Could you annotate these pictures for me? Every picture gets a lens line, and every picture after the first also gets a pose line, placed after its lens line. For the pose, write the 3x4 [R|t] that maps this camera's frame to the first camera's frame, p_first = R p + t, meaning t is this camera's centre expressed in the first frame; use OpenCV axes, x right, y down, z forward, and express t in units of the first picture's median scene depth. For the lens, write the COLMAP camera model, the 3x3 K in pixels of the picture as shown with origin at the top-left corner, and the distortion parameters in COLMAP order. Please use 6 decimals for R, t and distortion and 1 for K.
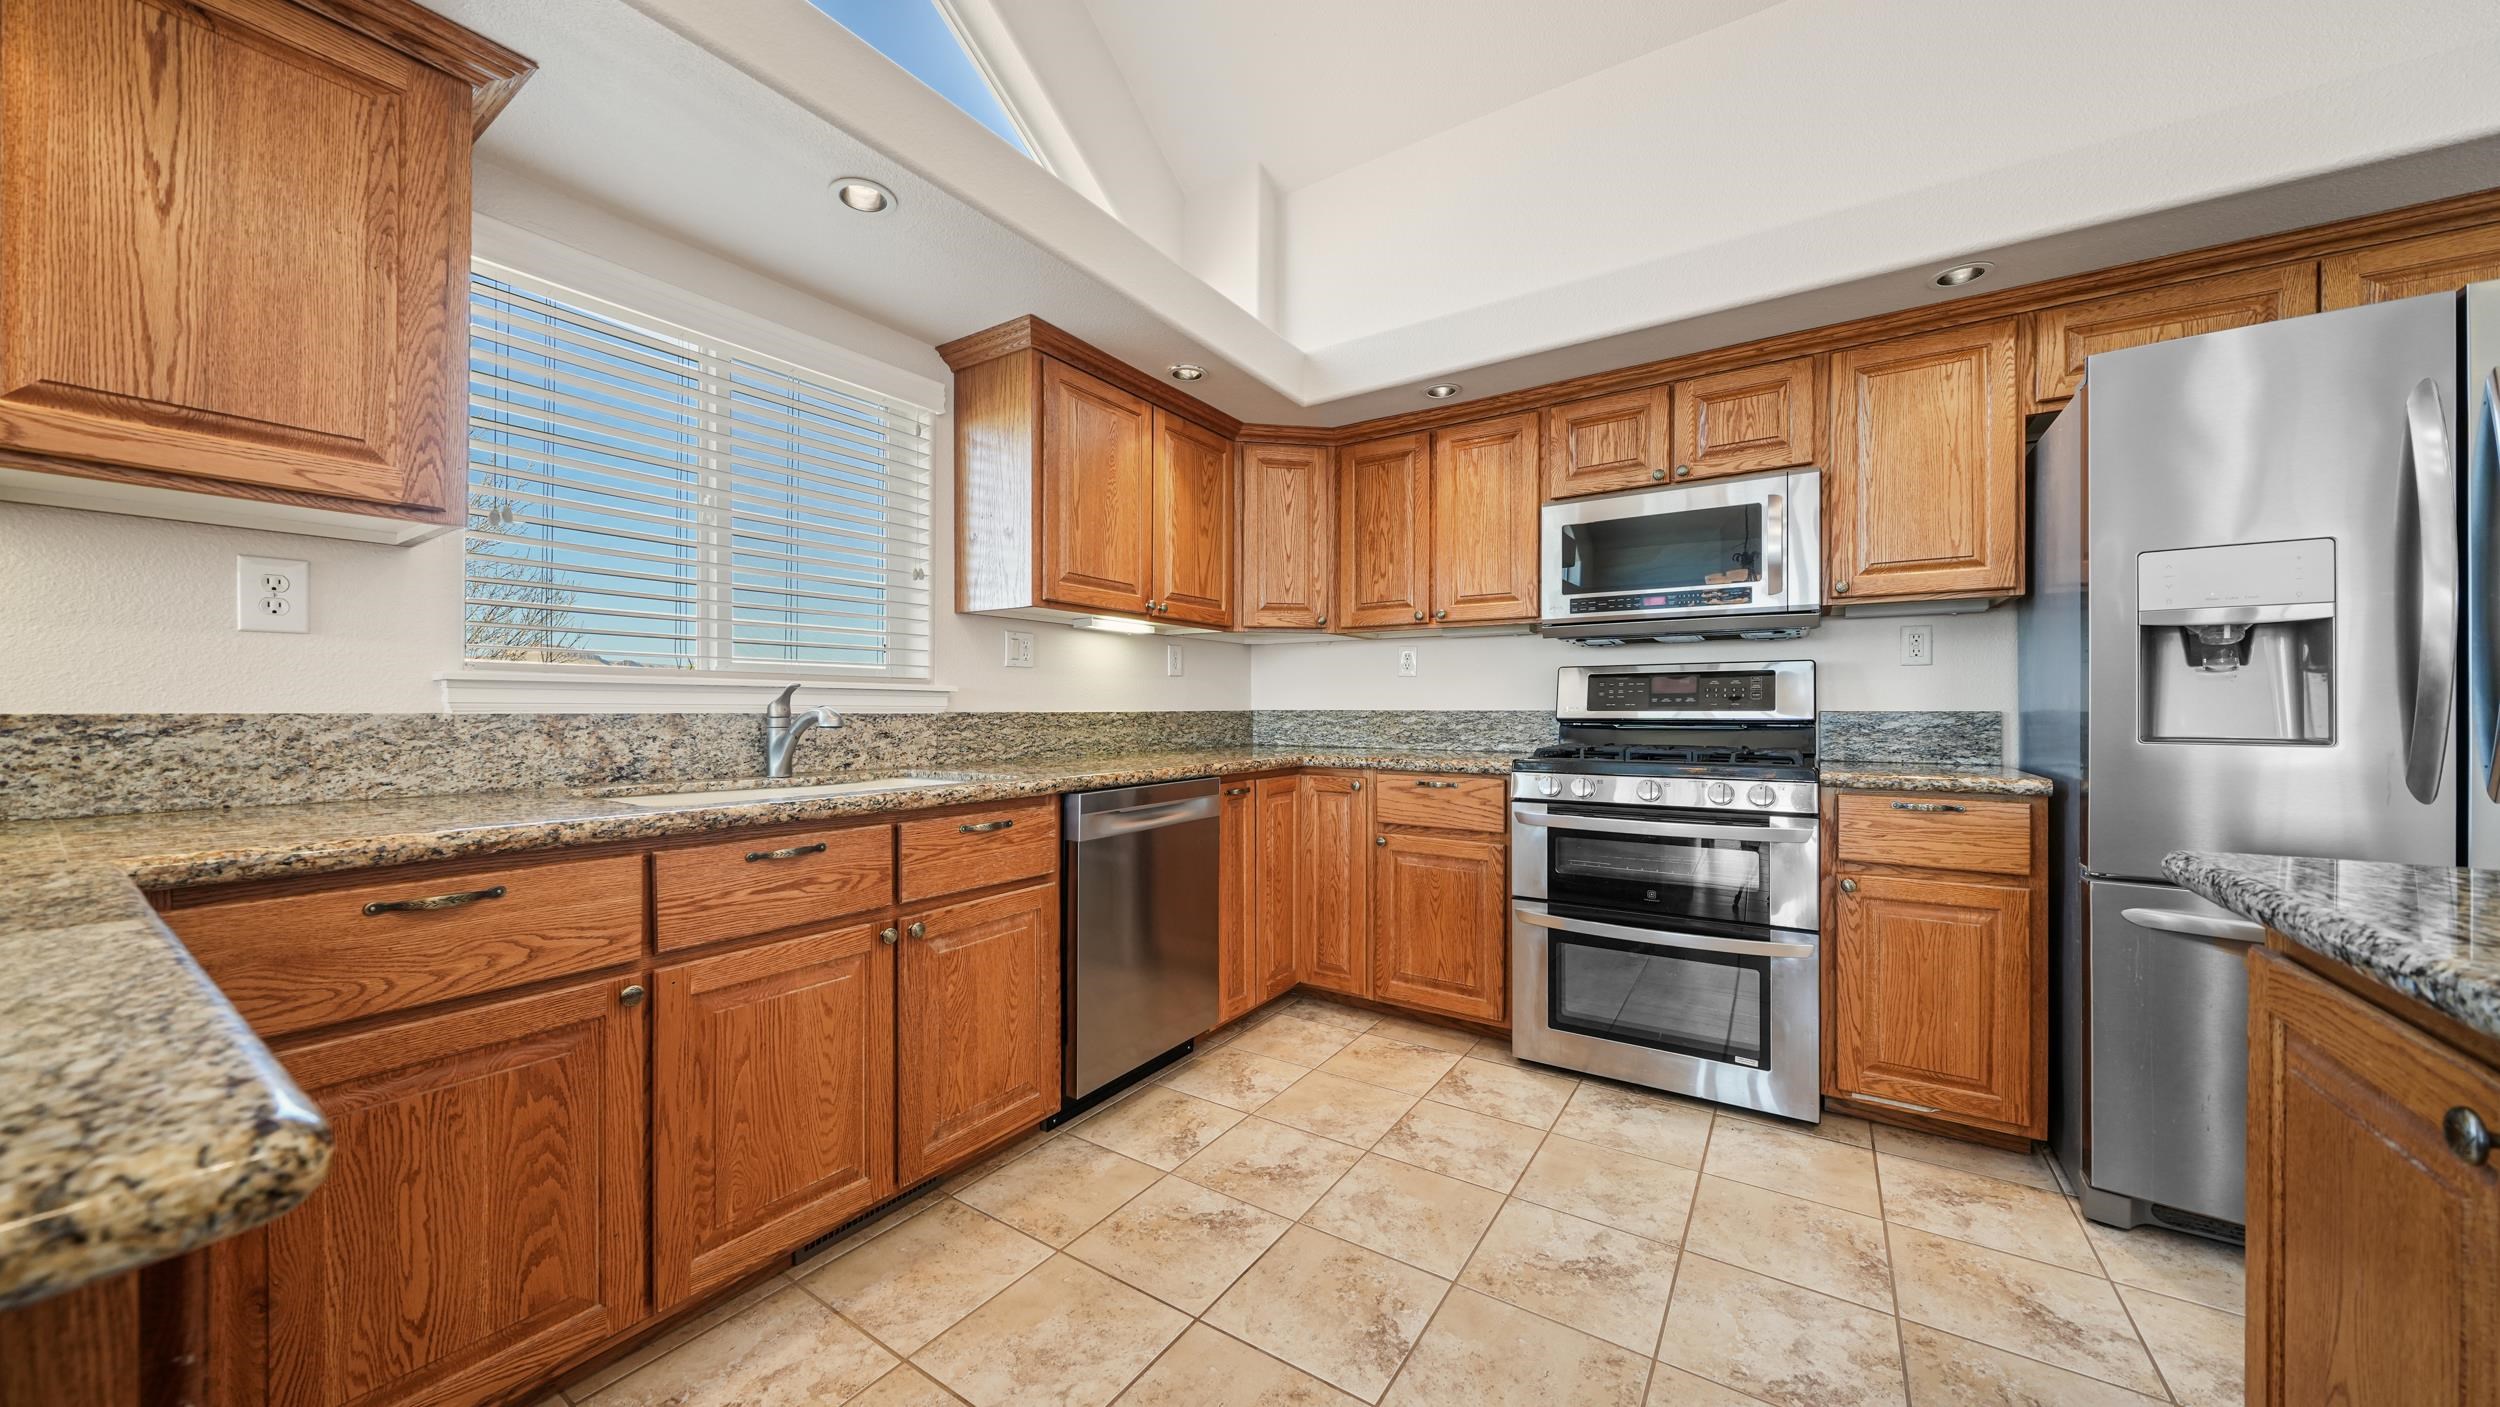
lens RADIAL K [[848.1, 0, 1249.6], [0, 848.1, 708.9], [0, 0, 1]] dist [-0.003776, 0.000551]
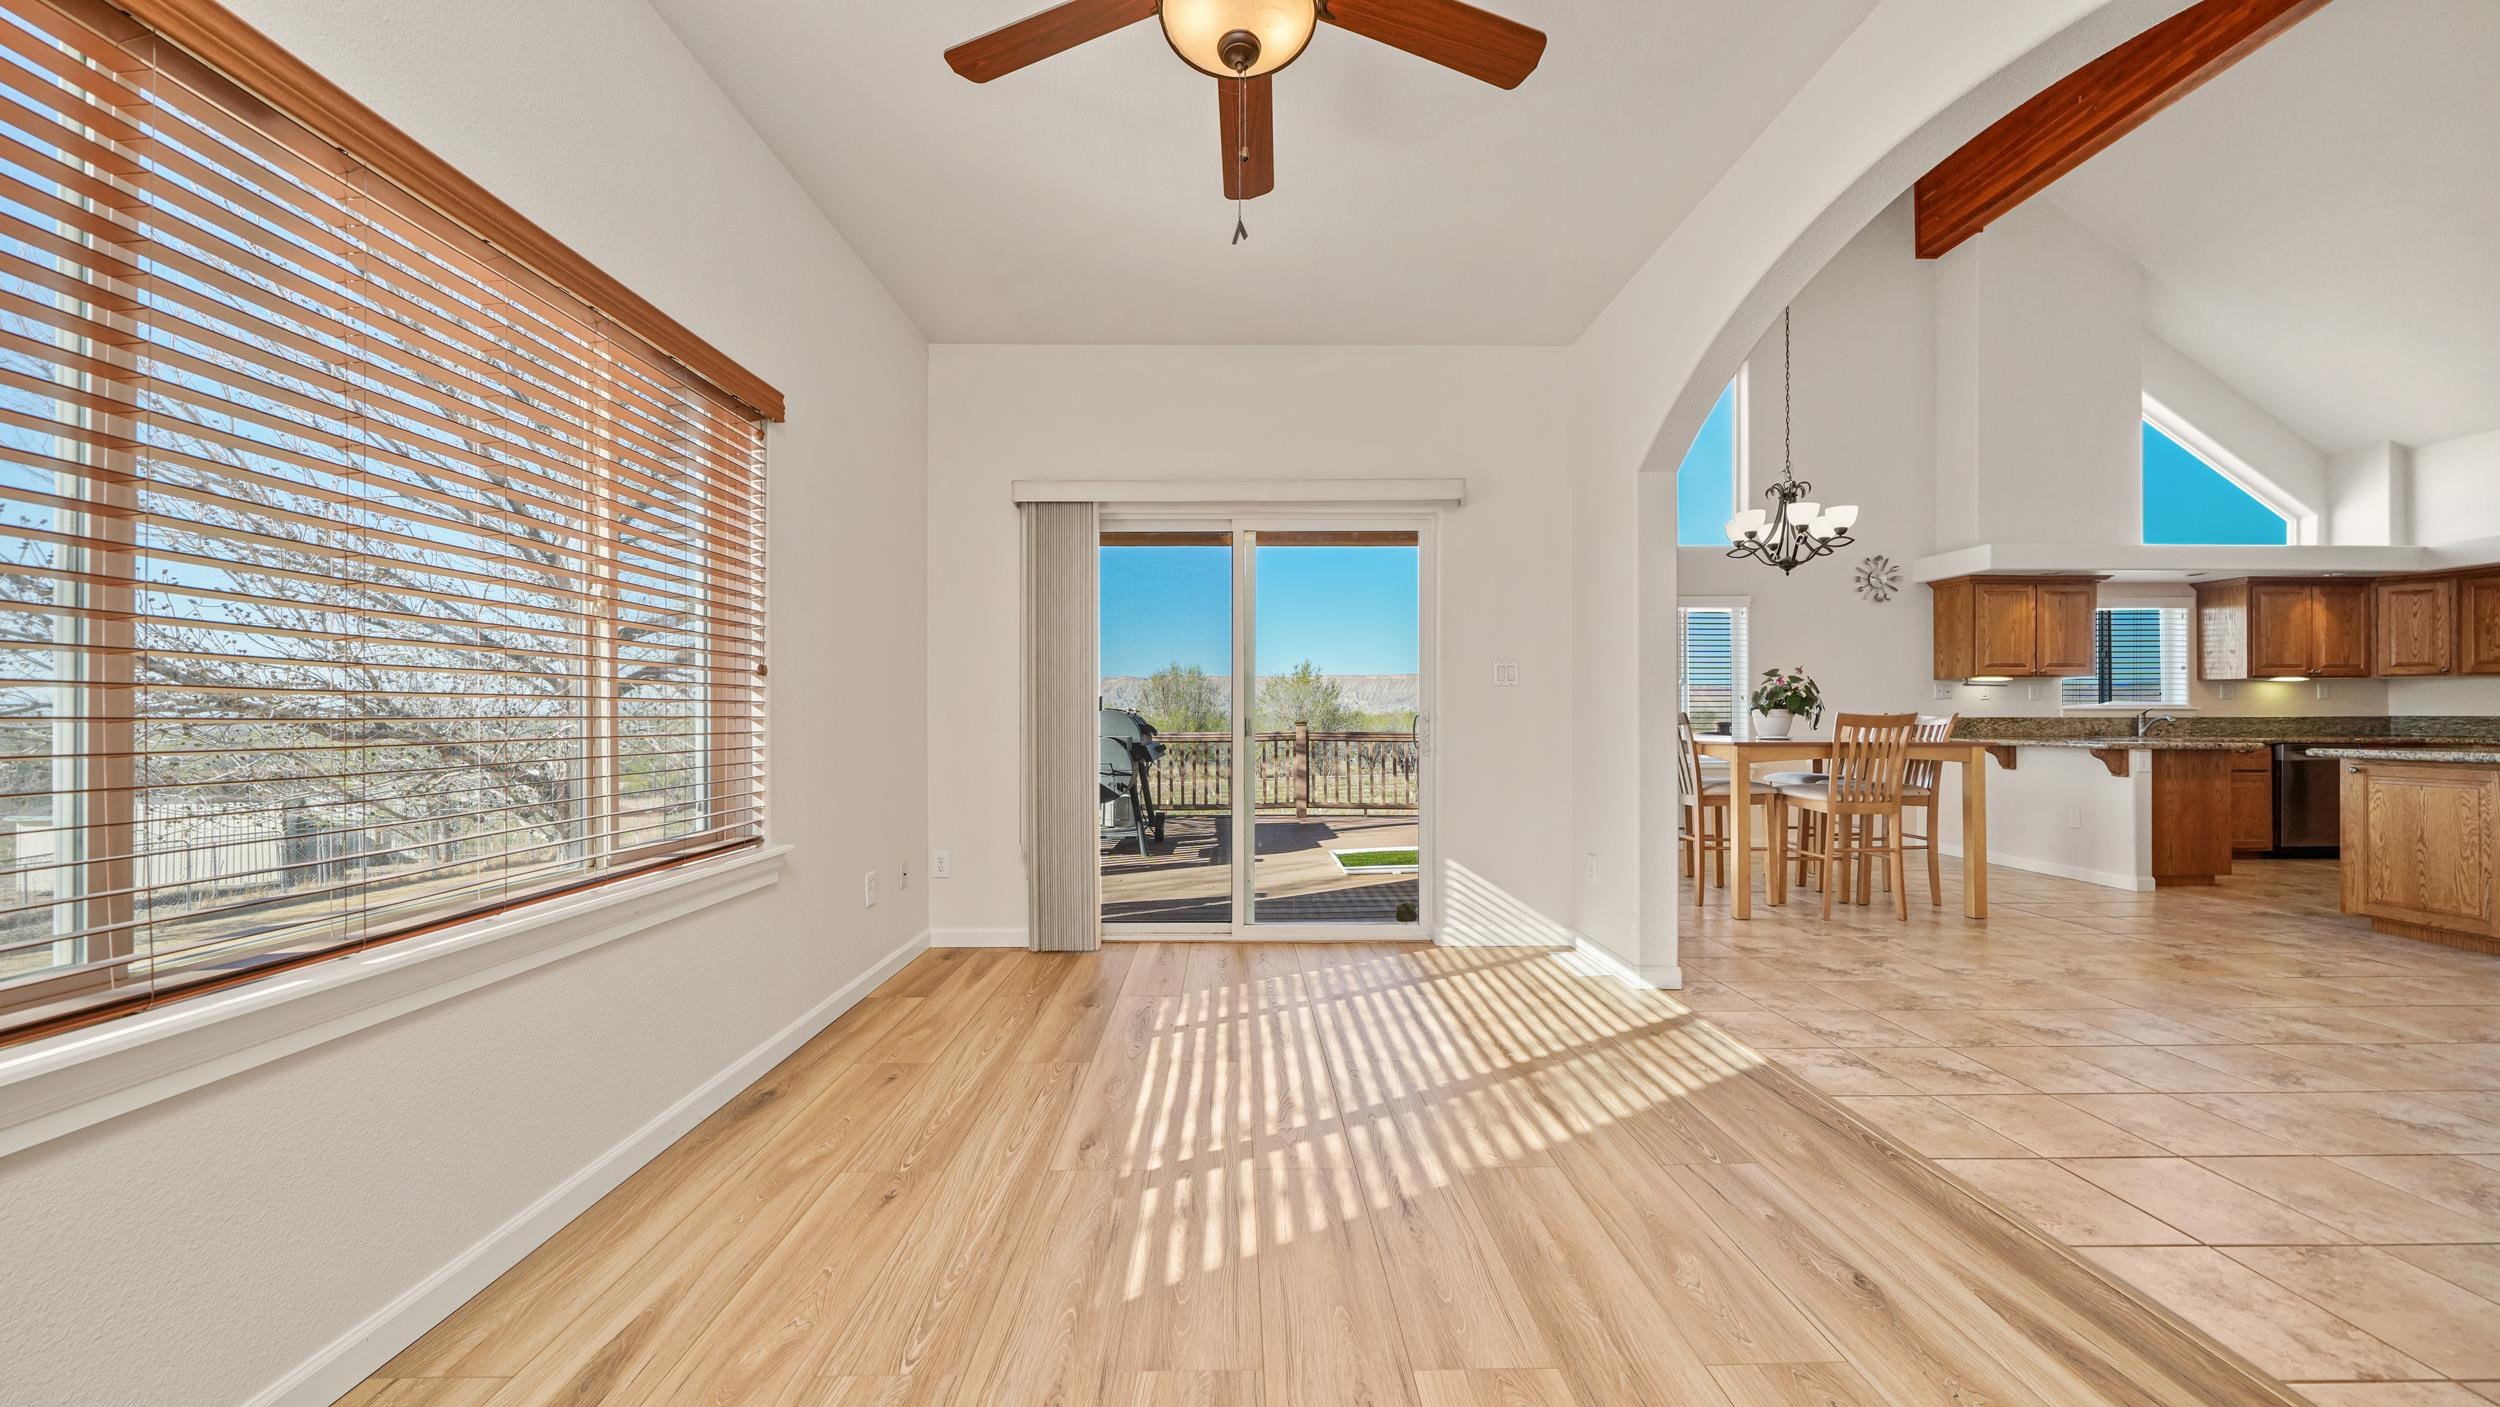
lens RADIAL K [[848.1, 0, 1249.3], [0, 848.1, 711.1], [0, 0, 1]] dist [-0.003776, 0.000551]
pose [[0.576915, -0.004206, -0.816794, 0.108689], [0.002227, 0.999991, -0.003576, -0.011797], [0.816801, 0.000244, 0.576919, -3.107353]]
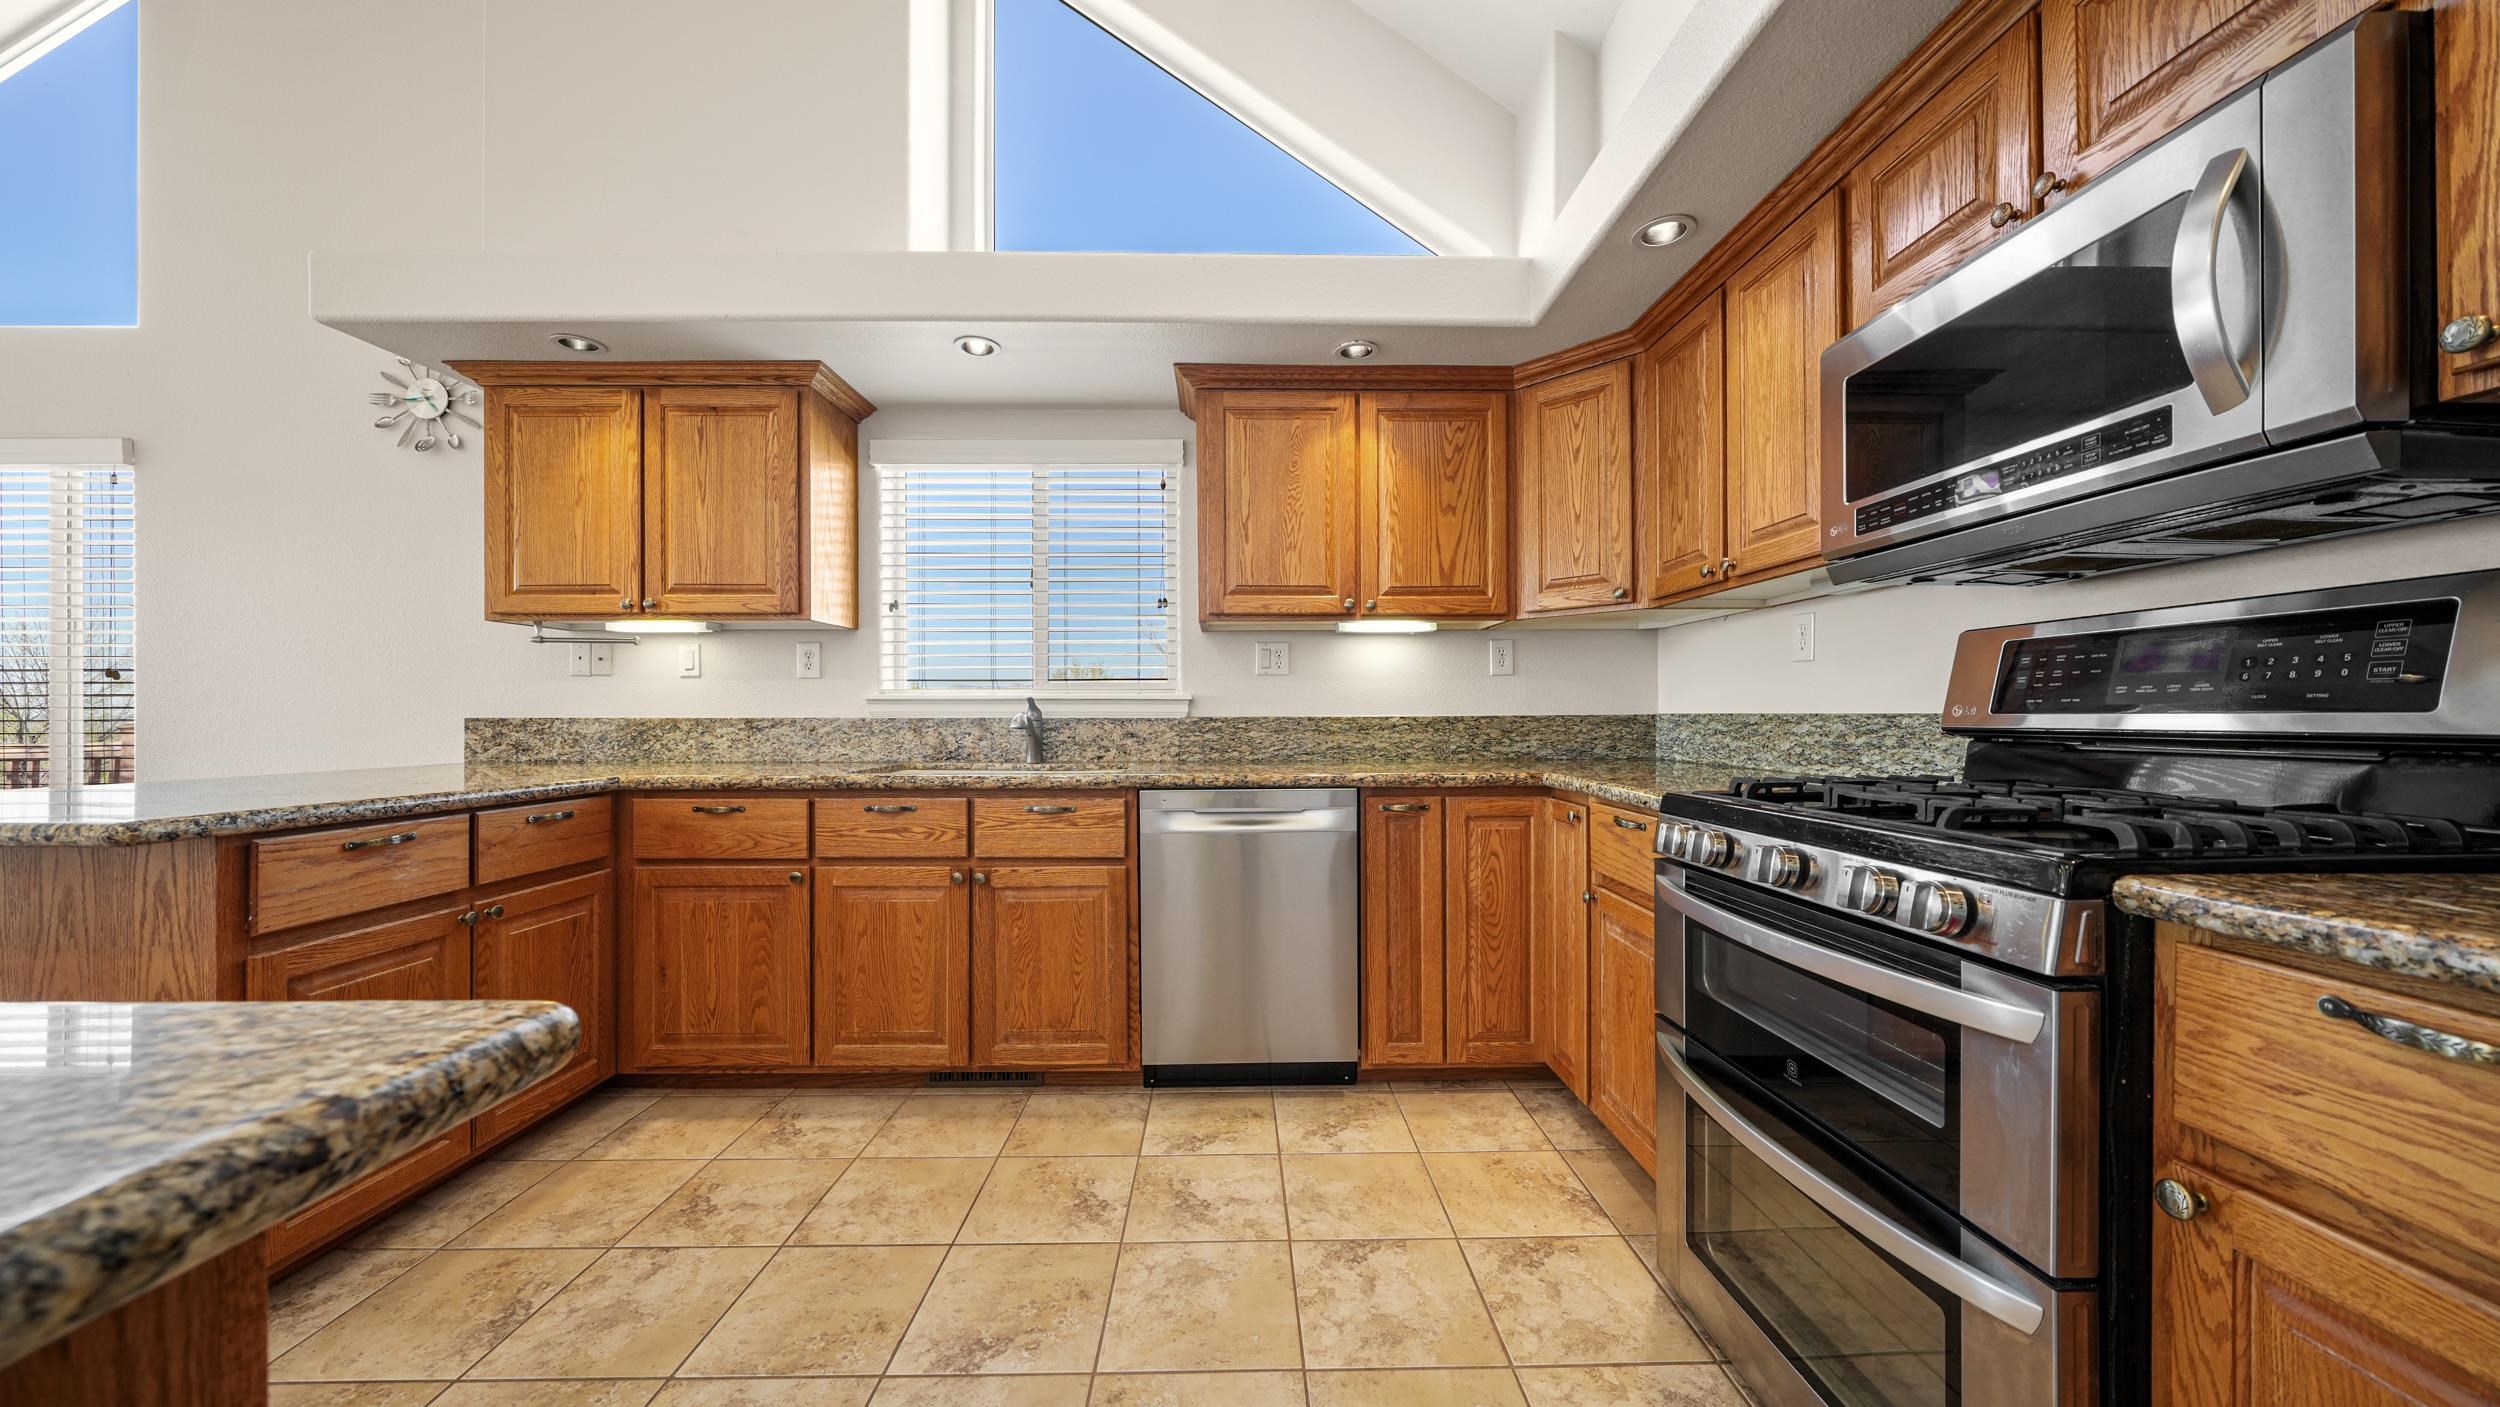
lens RADIAL K [[848.1, 0, 1250.6], [0, 848.1, 713.4], [0, 0, 1]] dist [-0.003776, 0.000551]
pose [[0.569229, -0.003803, -0.822170, 0.670980], [0.003814, 0.999991, -0.001984, 0.001697], [0.822170, -0.002006, 0.569238, 0.408976]]
